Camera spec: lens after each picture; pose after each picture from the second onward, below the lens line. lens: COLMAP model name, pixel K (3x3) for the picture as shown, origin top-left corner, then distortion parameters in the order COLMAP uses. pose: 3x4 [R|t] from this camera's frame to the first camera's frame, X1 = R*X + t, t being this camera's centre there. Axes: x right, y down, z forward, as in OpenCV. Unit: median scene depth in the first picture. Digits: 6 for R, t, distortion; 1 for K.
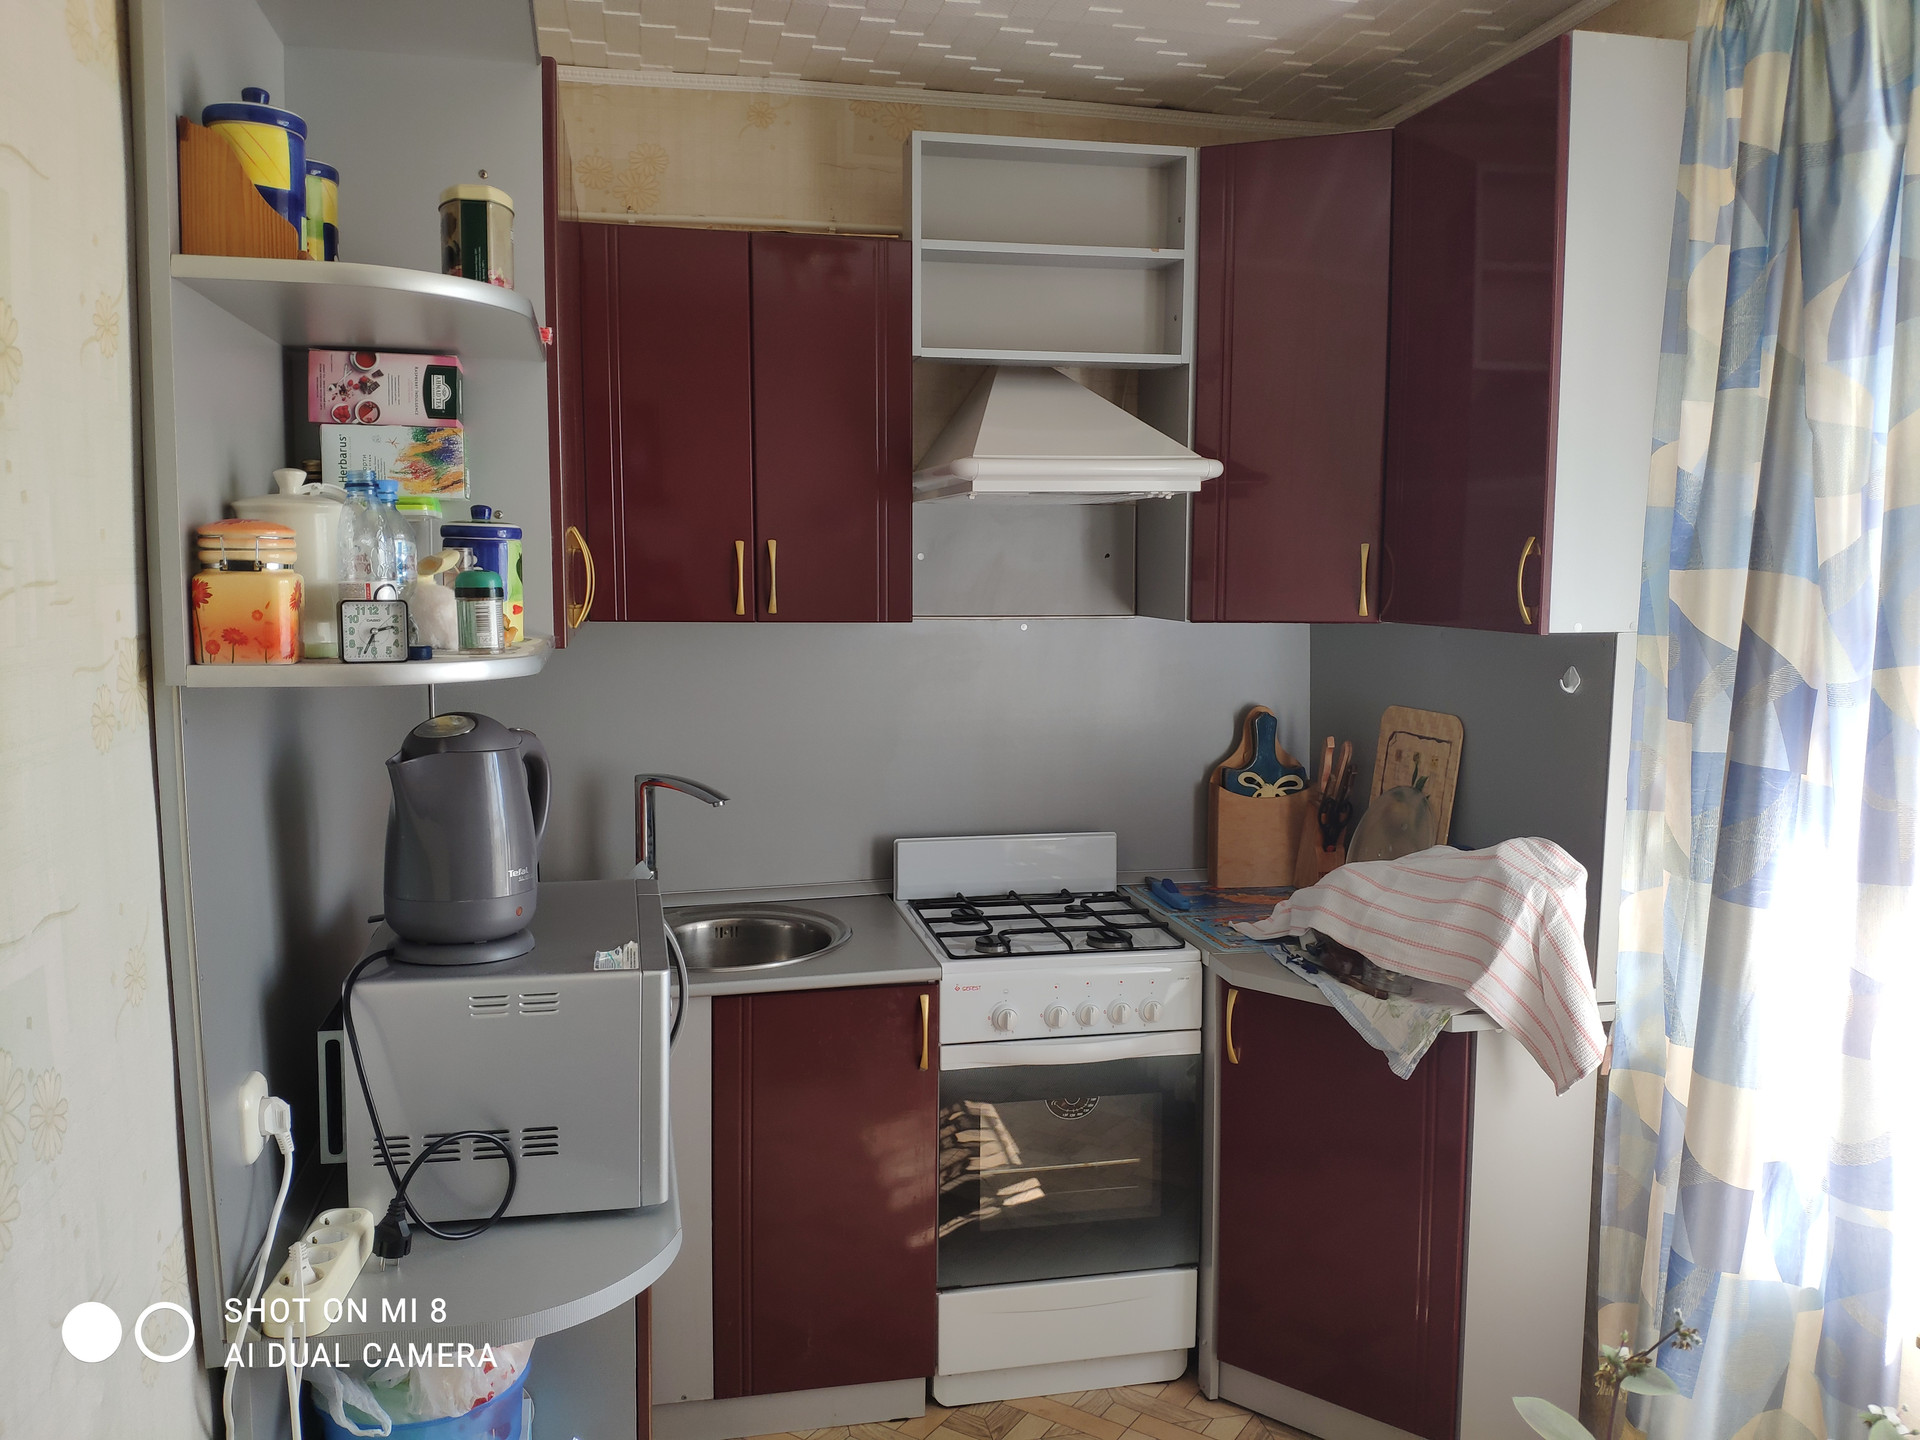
lens RADIAL K [[1552.8, 0, 956.4], [0, 1552.8, 725.4], [0, 0, 1]] dist [-0.012046, -0.012179]
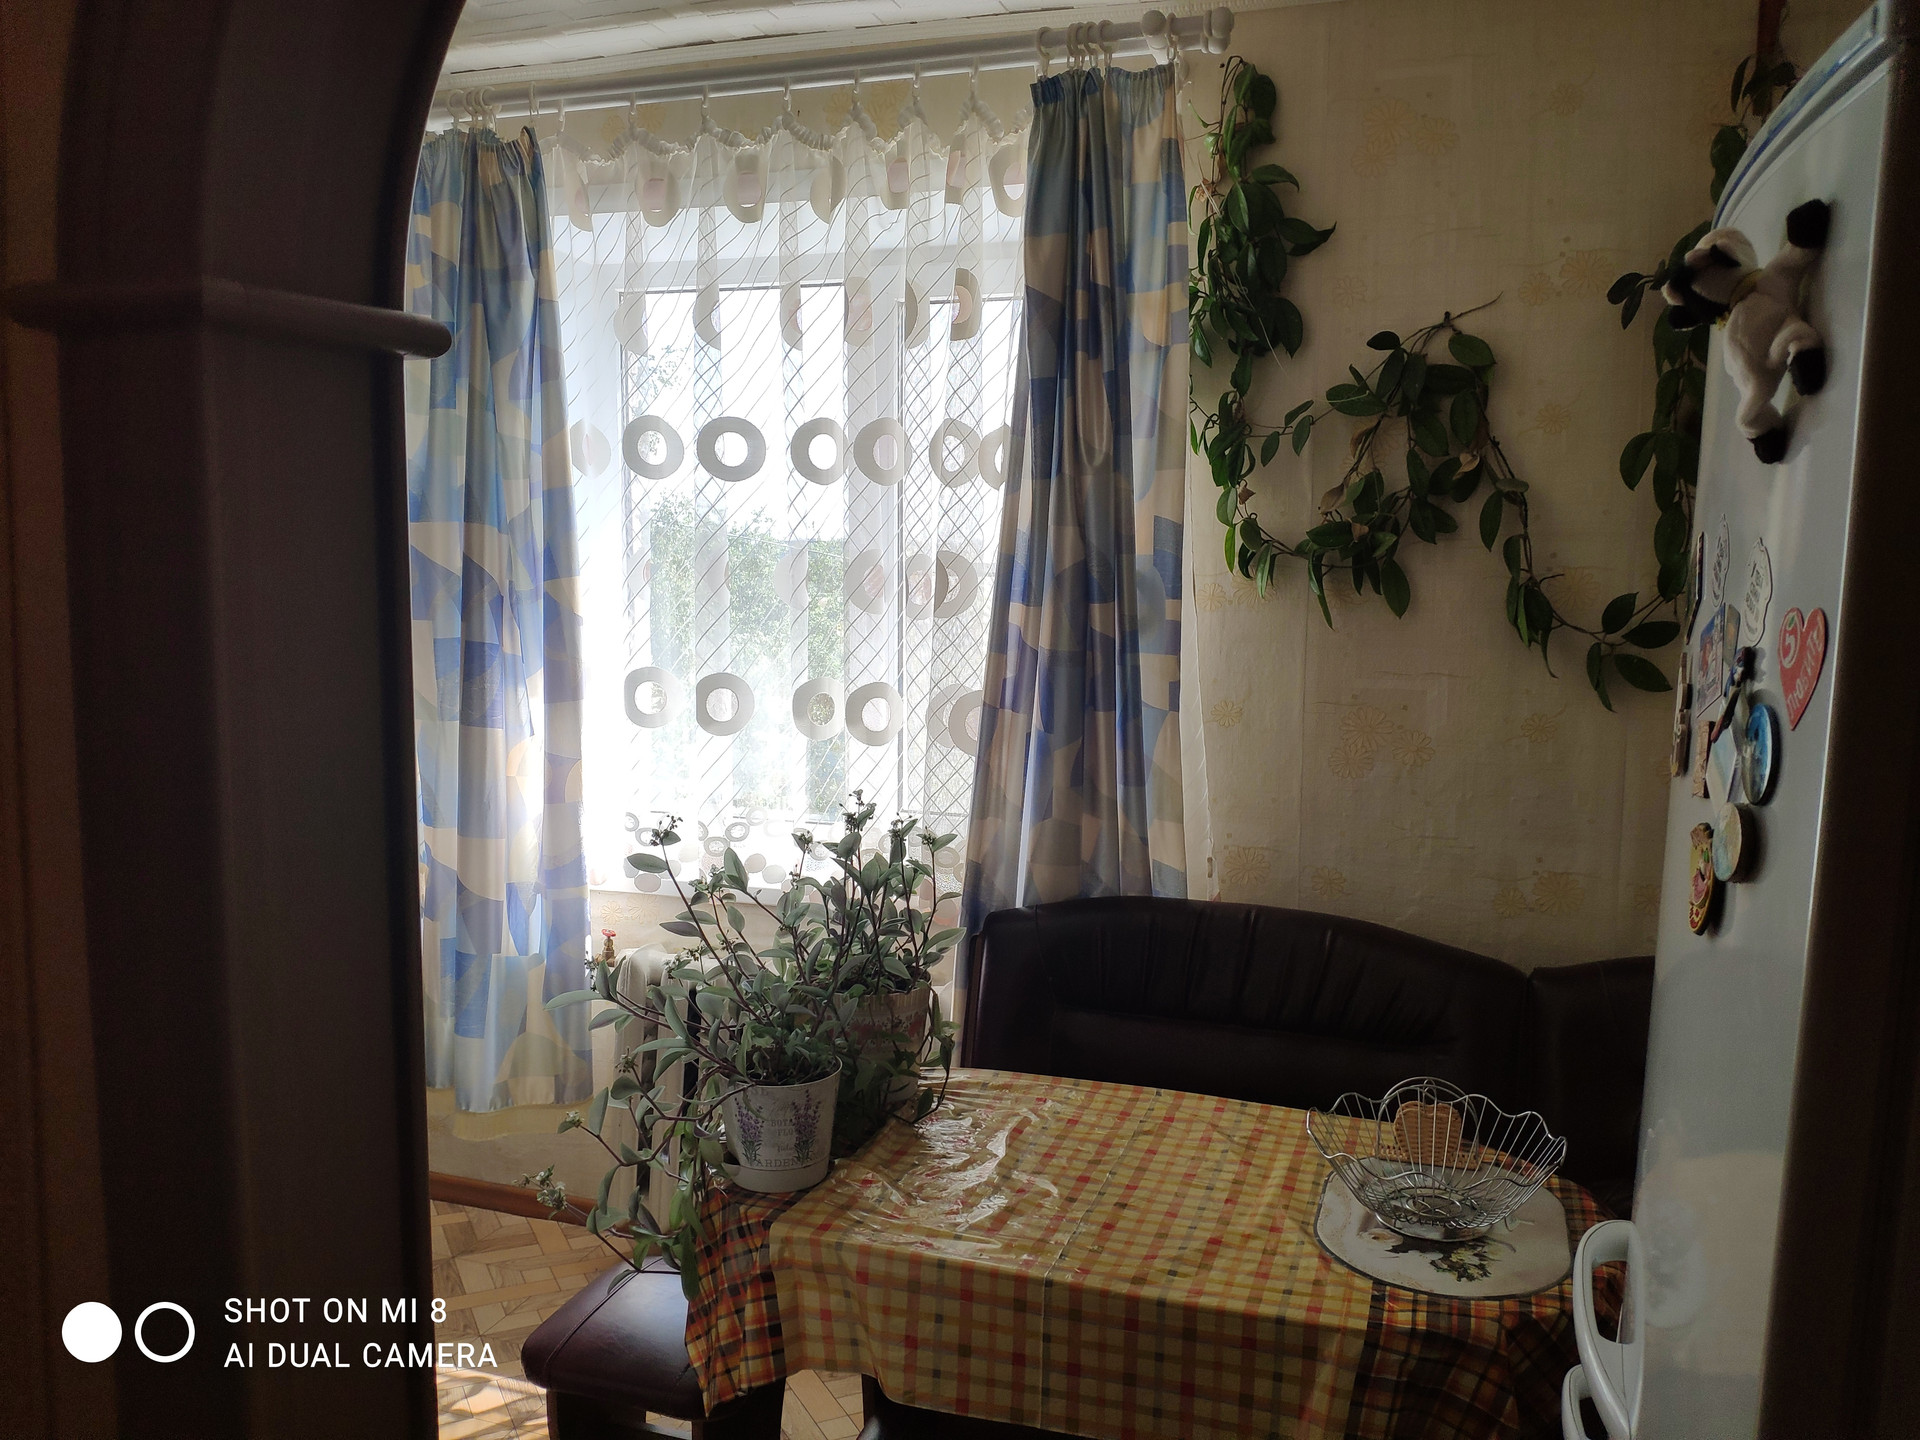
lens RADIAL K [[1474.5, 0, 958.8], [0, 1474.5, 715.1], [0, 0, 1]] dist [0.198670, -0.555529]
pose [[0.529902, -0.095631, 0.842650, -0.373263], [0.083650, 0.994670, 0.060280, 0.033218], [-0.843923, 0.038546, 0.535077, -0.183978]]
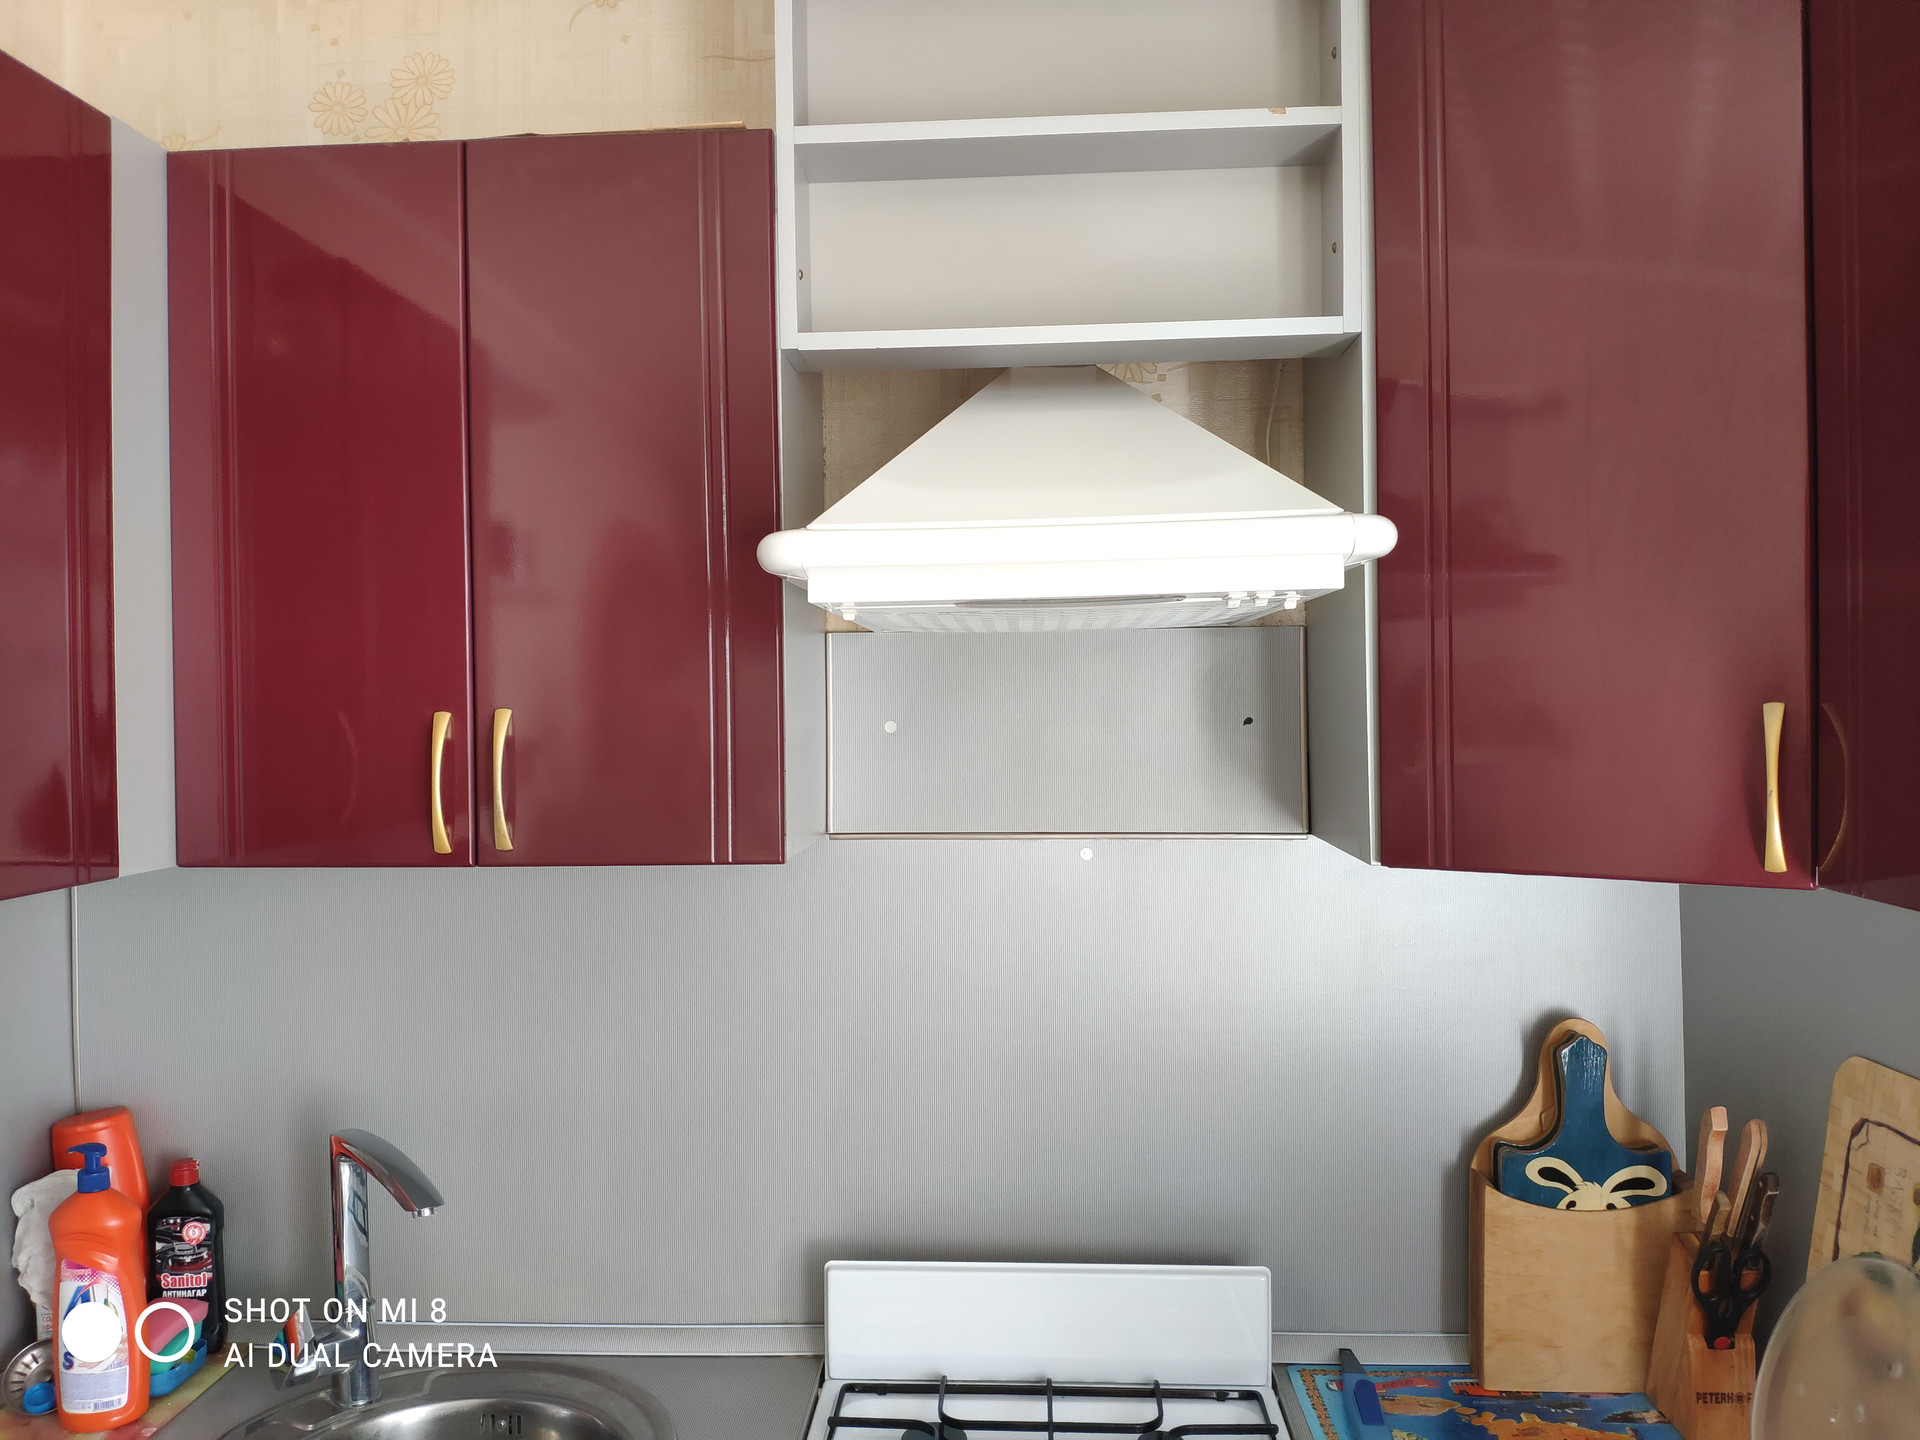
lens RADIAL K [[1485.0, 0, 959.3], [0, 1485.0, 712.5], [0, 0, 1]] dist [-0.001060, -0.077413]
pose [[0.959744, -0.009934, -0.280700, 0.163375], [-0.018835, 0.994849, -0.099605, -0.070332], [0.280244, 0.100882, 0.954613, 0.554452]]
